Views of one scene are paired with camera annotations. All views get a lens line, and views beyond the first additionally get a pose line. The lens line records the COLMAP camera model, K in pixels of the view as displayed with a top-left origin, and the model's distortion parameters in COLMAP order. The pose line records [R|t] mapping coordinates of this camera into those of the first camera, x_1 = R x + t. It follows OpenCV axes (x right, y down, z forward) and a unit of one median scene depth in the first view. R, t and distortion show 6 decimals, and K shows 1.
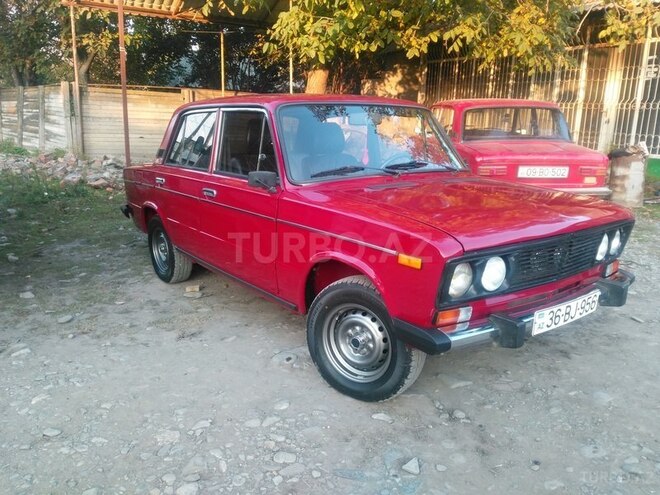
lens RADIAL K [[543.4, 0, 328.7], [0, 543.4, 235.7], [0, 0, 1]] dist [0.066445, -0.133299]
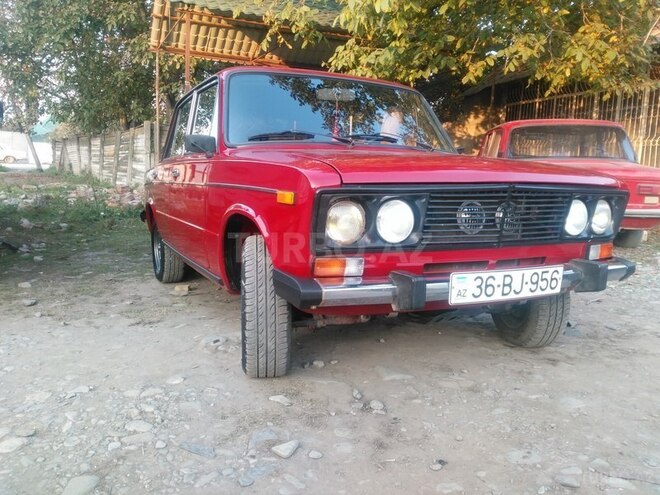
lens RADIAL K [[543.4, 0, 328.7], [0, 543.4, 235.7], [0, 0, 1]] dist [0.066445, -0.133299]
pose [[0.983857, 0.028471, -0.176675, 0.183653], [-0.046935, 0.993756, -0.101224, 0.096992], [0.172689, 0.107882, 0.979051, 0.099279]]
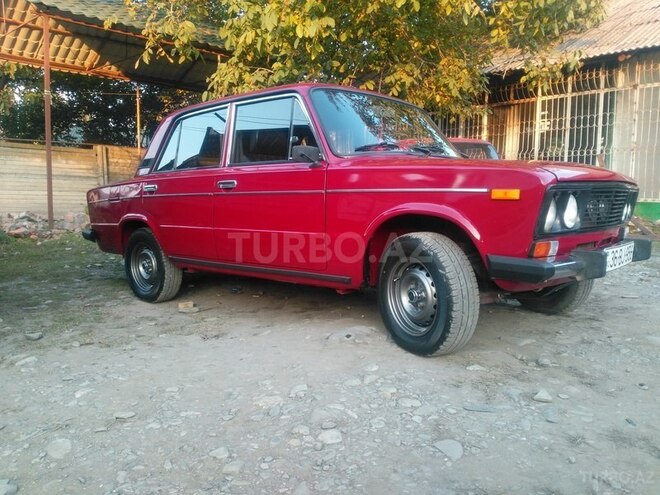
lens RADIAL K [[543.4, 0, 328.7], [0, 543.4, 235.7], [0, 0, 1]] dist [0.066445, -0.133299]
pose [[0.979208, -0.030824, 0.200503, -0.207479], [0.058043, 0.989638, -0.131328, 0.124359], [-0.194378, 0.140235, 0.970851, 0.039697]]
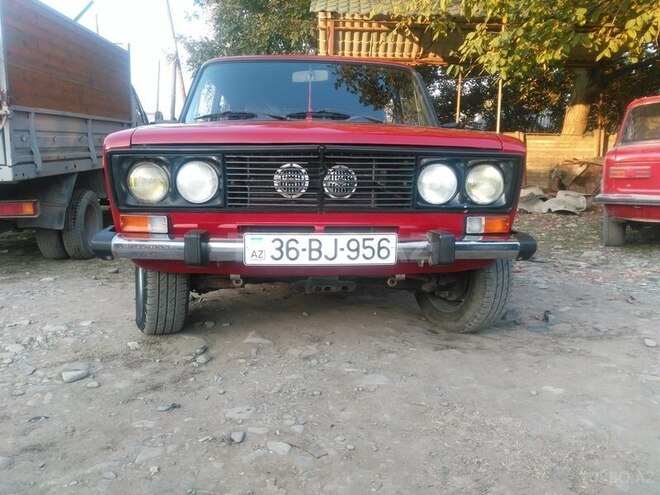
lens RADIAL K [[536.3, 0, 330.0], [0, 536.3, 247.5], [0, 0, 1]] dist [0.005246, -0.043470]
pose [[0.839767, 0.063646, -0.539204, 0.512404], [-0.111216, 0.992212, -0.056092, 0.106391], [0.531434, 0.107073, 0.840305, 0.228481]]
